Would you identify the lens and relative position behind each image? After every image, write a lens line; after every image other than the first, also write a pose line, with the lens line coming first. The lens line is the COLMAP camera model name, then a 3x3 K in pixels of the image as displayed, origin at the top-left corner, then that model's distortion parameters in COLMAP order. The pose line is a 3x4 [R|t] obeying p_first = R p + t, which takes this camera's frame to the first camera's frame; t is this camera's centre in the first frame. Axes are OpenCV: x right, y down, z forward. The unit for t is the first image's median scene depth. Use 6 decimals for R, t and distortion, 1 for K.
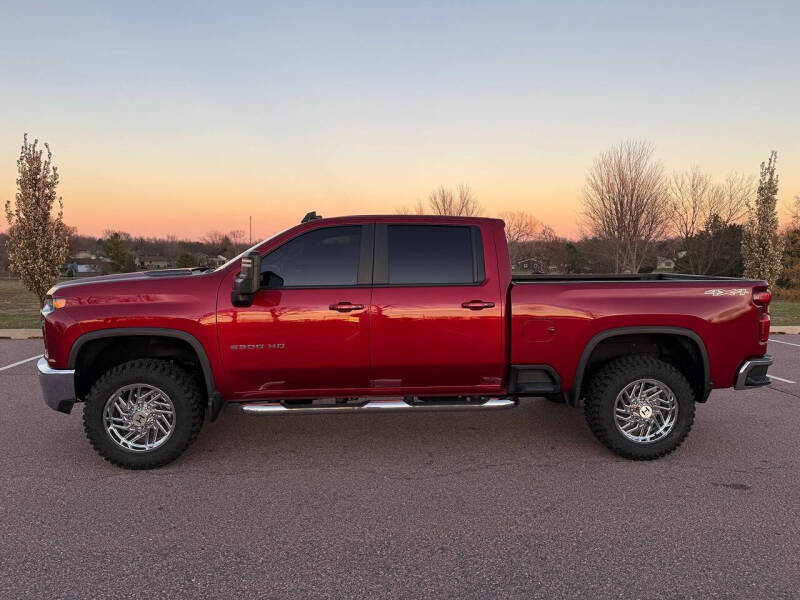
lens RADIAL K [[562.3, 0, 397.4], [0, 562.3, 297.4], [0, 0, 1]] dist [0.057749, -0.070078]
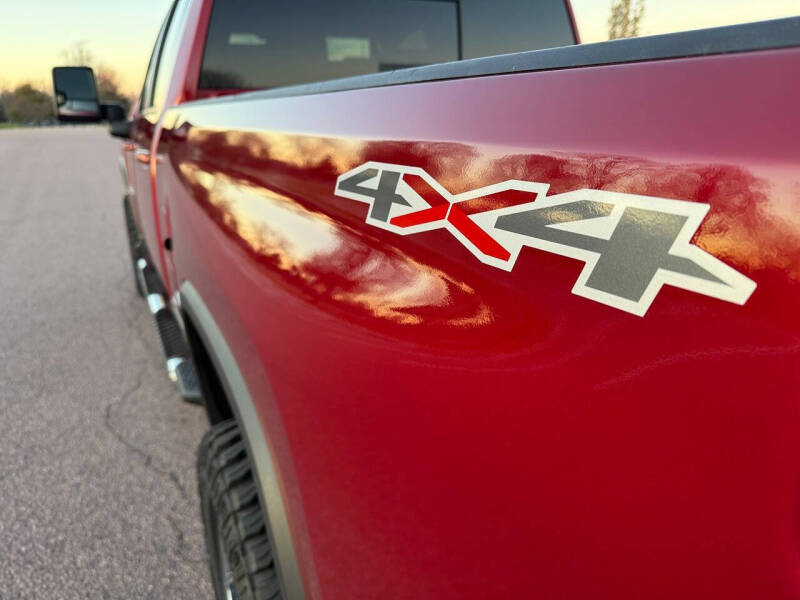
lens RADIAL K [[562.3, 0, 398.5], [0, 562.3, 299.9], [0, 0, 1]] dist [0.057749, -0.070078]
pose [[0.381355, 0.284073, -0.879699, 0.635148], [-0.057203, 0.957042, 0.284250, -0.017341], [0.922657, -0.058079, 0.381223, 0.948437]]
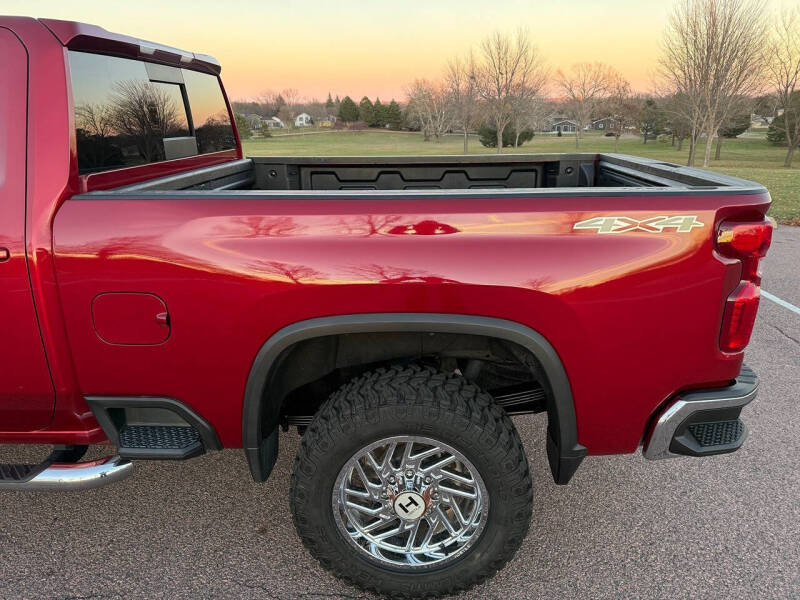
lens RADIAL K [[562.3, 0, 403.6], [0, 562.3, 301.6], [0, 0, 1]] dist [0.057749, -0.070078]
pose [[0.994388, 0.026201, -0.102495, 0.460173], [-0.000820, 0.970725, 0.240192, -0.046315], [0.105788, -0.238760, 0.965299, 0.612732]]
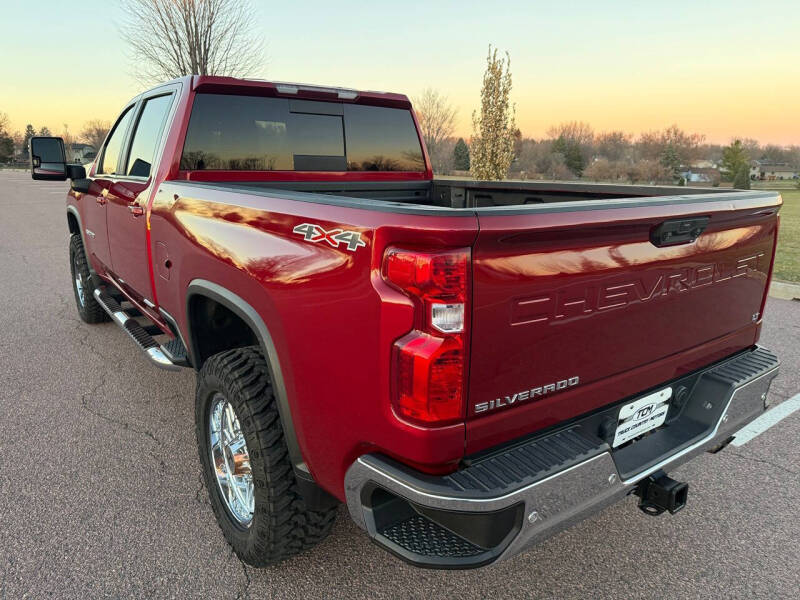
lens RADIAL K [[562.3, 0, 397.8], [0, 562.3, 298.8], [0, 0, 1]] dist [0.057749, -0.070078]
pose [[0.529685, 0.205672, -0.822881, 0.859999], [-0.074110, 0.977668, 0.196656, -0.038500], [0.844951, -0.043182, 0.533098, 0.846707]]
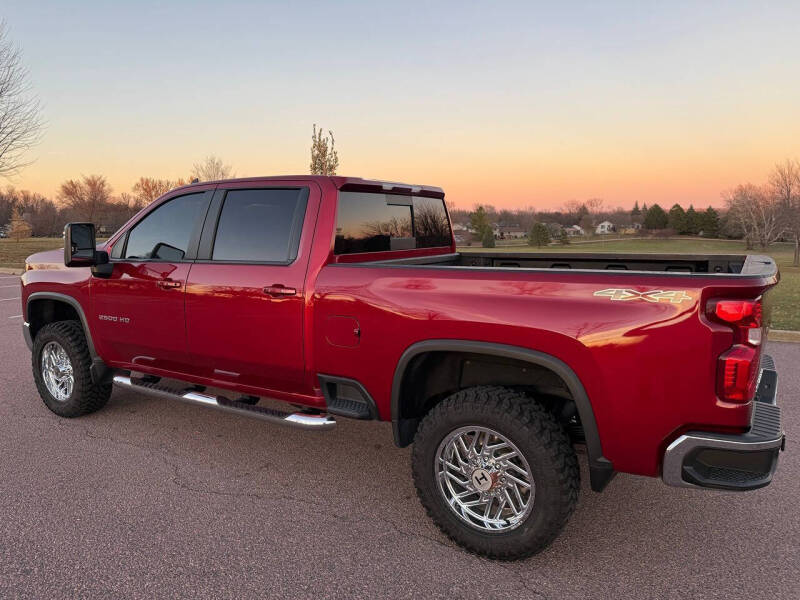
lens RADIAL K [[562.3, 0, 394.6], [0, 562.3, 296.9], [0, 0, 1]] dist [0.057749, -0.070078]
pose [[0.807663, 0.066553, -0.585876, 0.688662], [-0.036140, 0.997329, 0.063470, -0.030903], [0.588535, -0.030089, 0.807911, 0.443307]]
